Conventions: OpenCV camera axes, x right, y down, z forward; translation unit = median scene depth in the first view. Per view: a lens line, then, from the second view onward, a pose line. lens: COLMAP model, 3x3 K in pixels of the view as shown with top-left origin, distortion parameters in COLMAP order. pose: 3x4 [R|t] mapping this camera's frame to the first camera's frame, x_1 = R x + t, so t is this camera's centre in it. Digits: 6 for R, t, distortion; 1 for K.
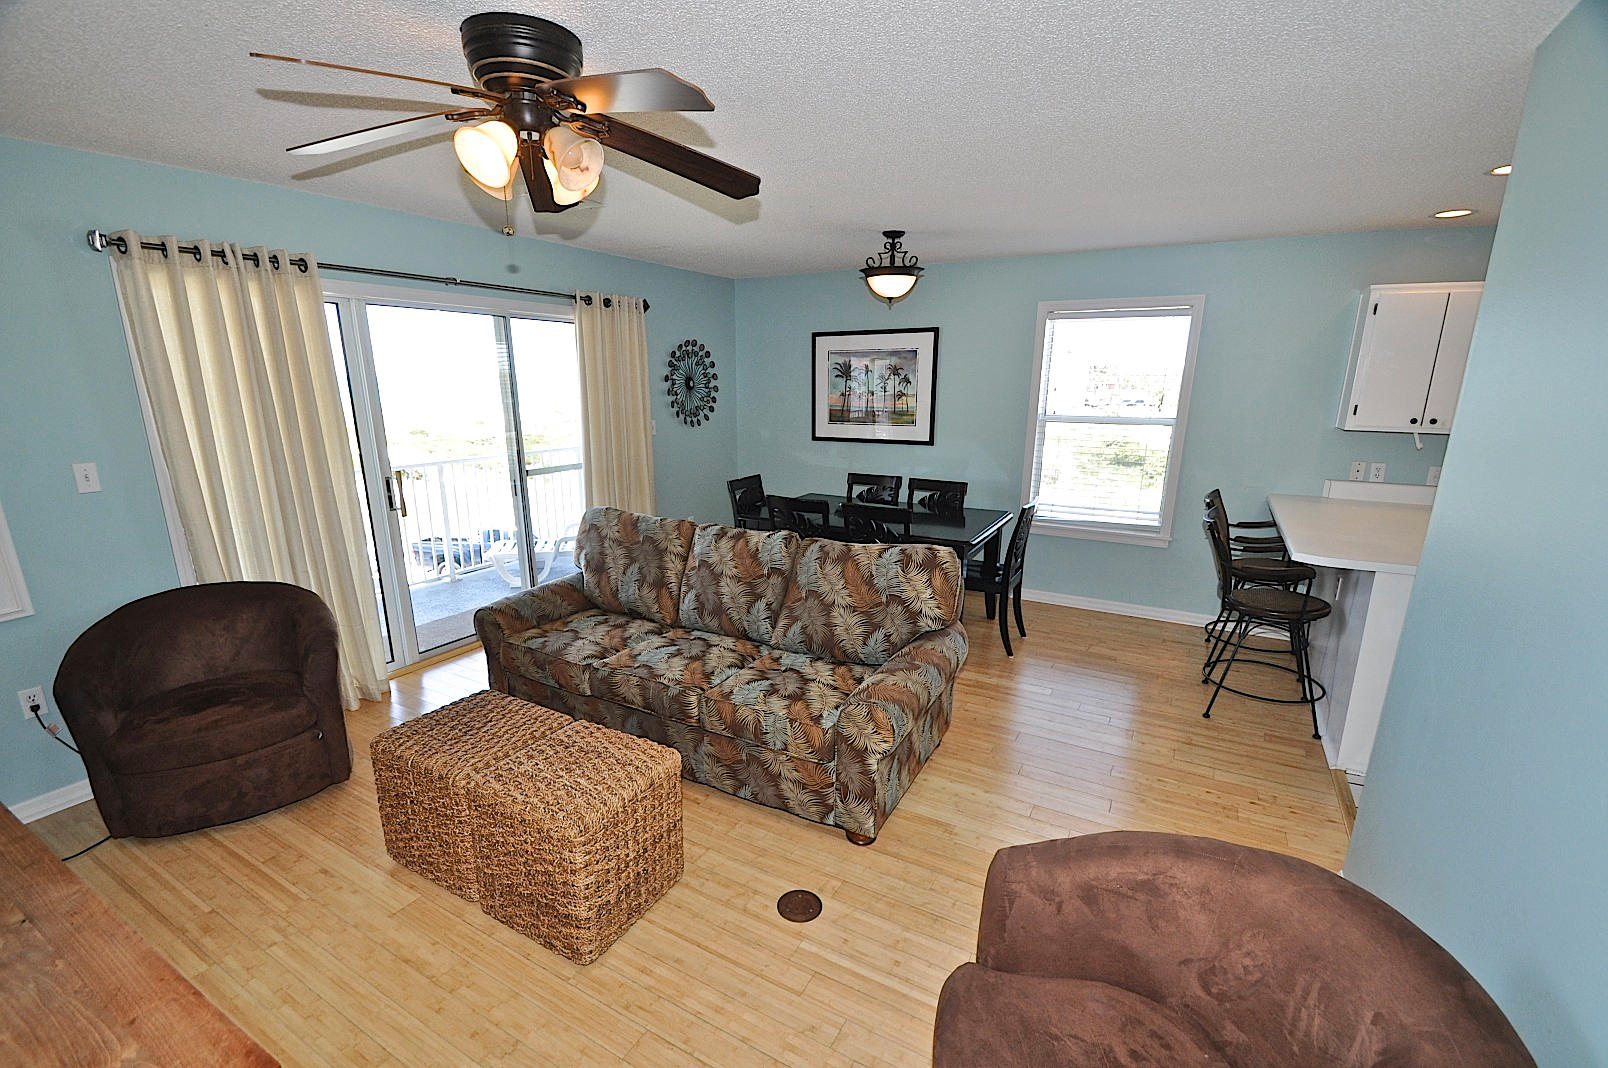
lens RADIAL K [[711.1, 0, 795.5], [0, 711.1, 576.6], [0, 0, 1]] dist [-0.004835, -0.007639]
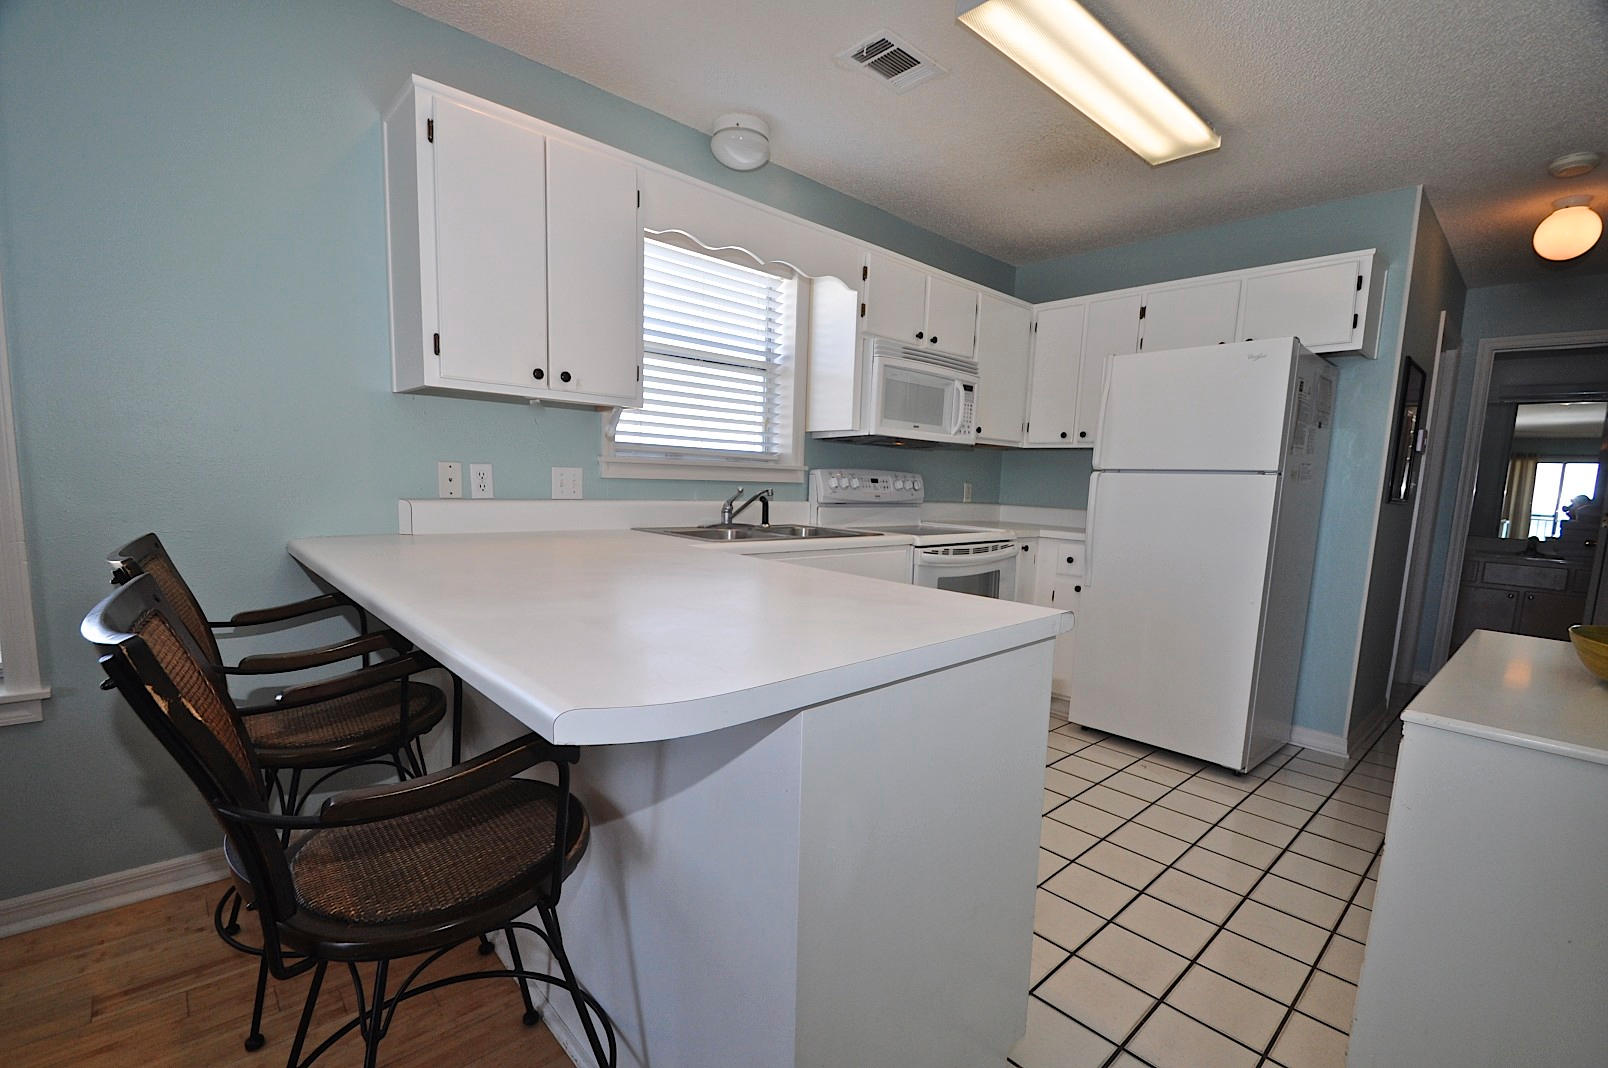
lens RADIAL K [[711.1, 0, 795.8], [0, 711.1, 578.1], [0, 0, 1]] dist [-0.004835, -0.007639]
pose [[0.314028, -0.125356, 0.941102, 0.287594], [0.225589, 0.972709, 0.054291, -0.037865], [-0.922223, 0.195253, 0.333737, 0.466848]]
